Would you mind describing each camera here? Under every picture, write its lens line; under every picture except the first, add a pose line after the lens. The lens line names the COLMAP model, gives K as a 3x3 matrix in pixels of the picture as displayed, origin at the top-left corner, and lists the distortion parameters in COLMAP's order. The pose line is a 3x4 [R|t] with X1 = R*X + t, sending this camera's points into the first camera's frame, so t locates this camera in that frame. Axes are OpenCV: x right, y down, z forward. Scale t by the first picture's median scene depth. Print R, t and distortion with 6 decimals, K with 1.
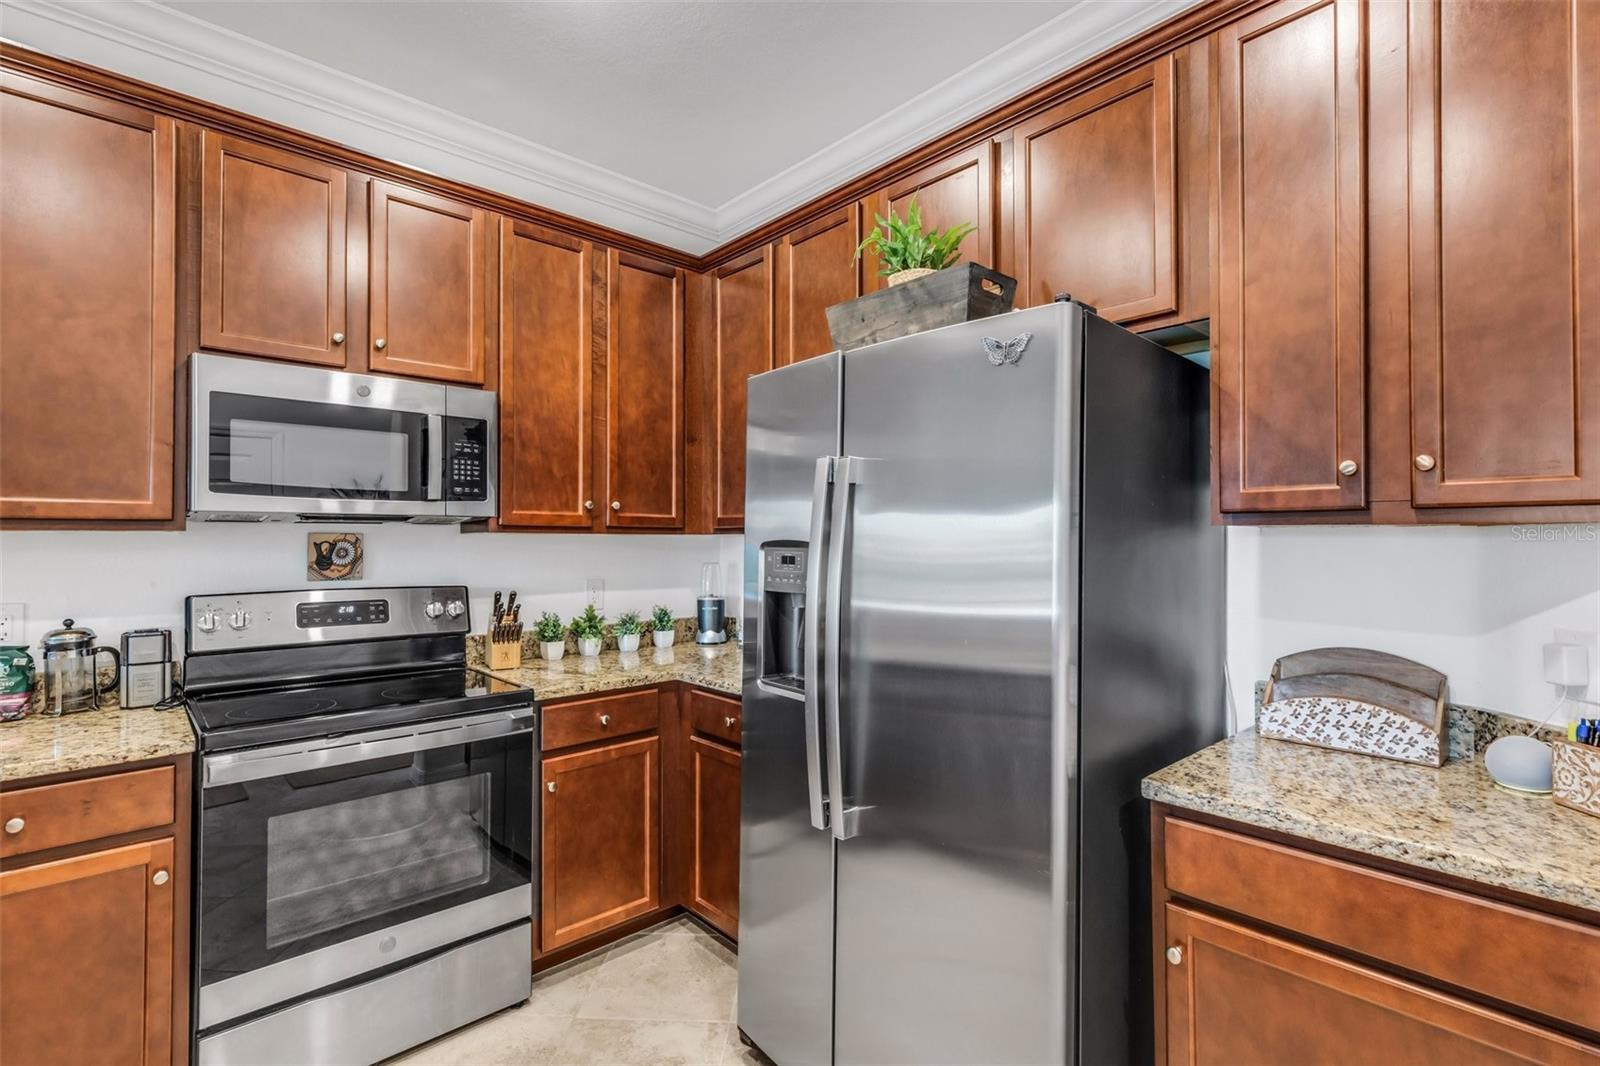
lens RADIAL K [[733.2, 0, 829.5], [0, 733.2, 530.6], [0, 0, 1]] dist [-0.000972, -0.000362]
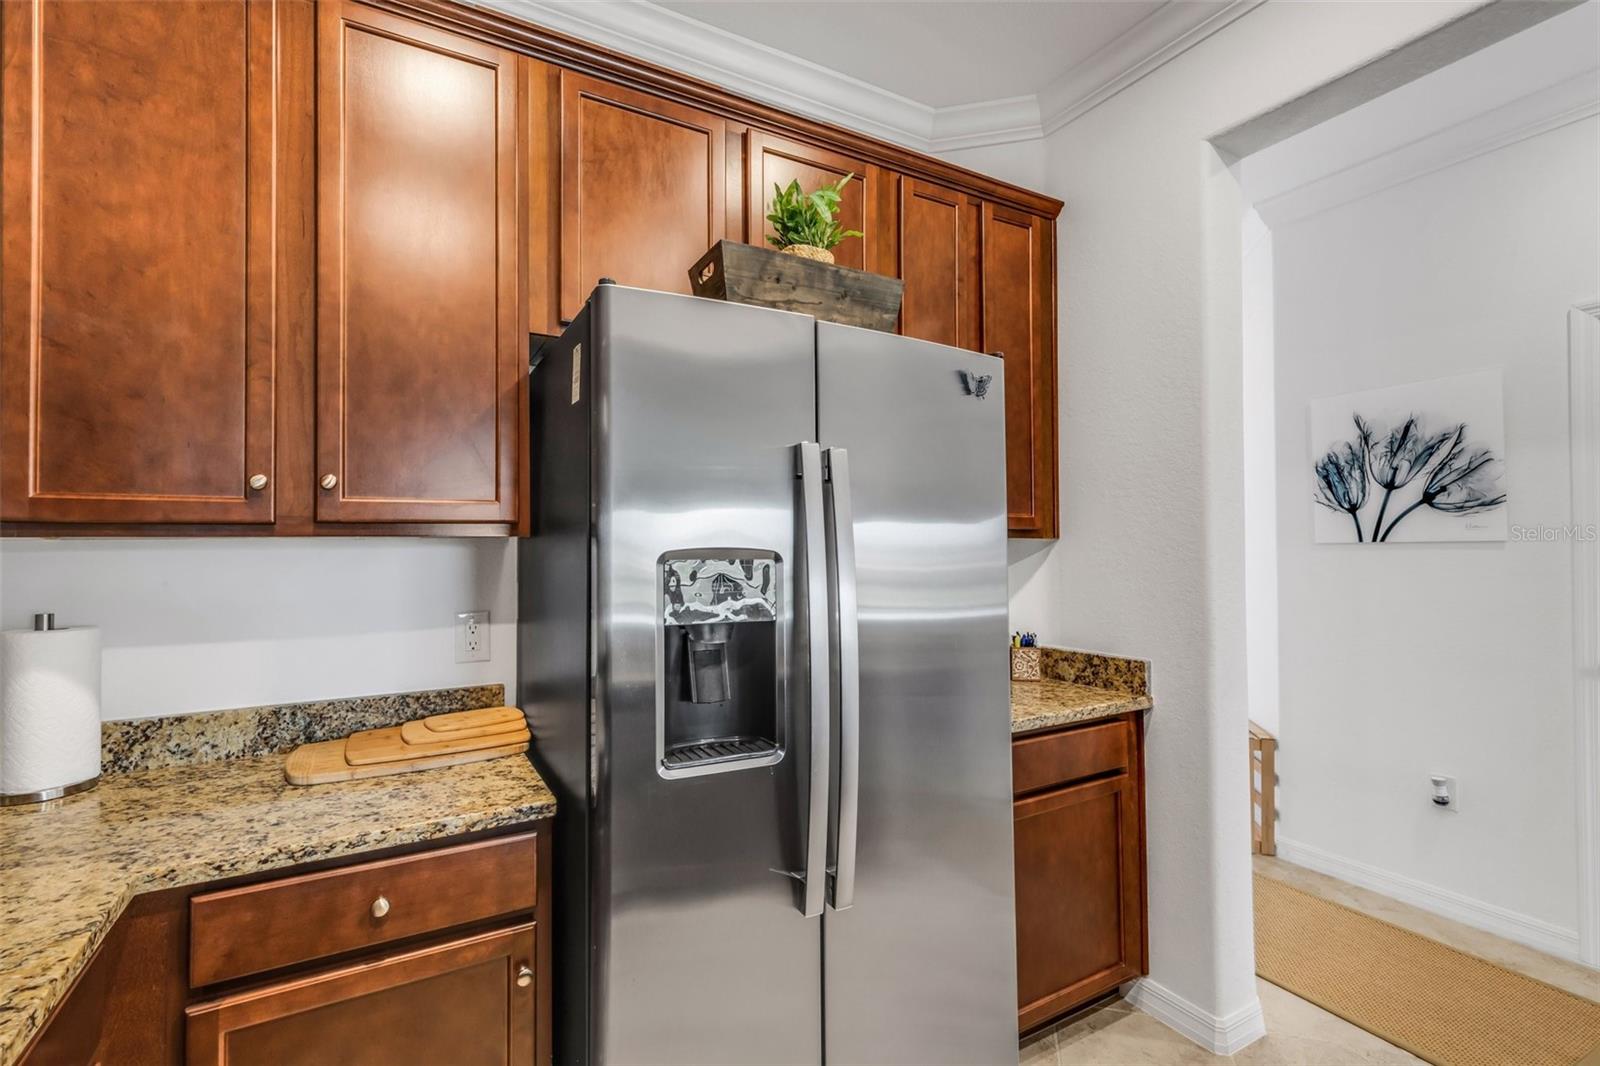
lens RADIAL K [[733.2, 0, 799.2], [0, 733.2, 530.4], [0, 0, 1]] dist [-0.000972, -0.000362]
pose [[0.236069, 0.022721, 0.971471, -0.474376], [-0.007555, 0.999739, -0.021546, 0.007154], [-0.971707, -0.002253, 0.236179, 0.498221]]
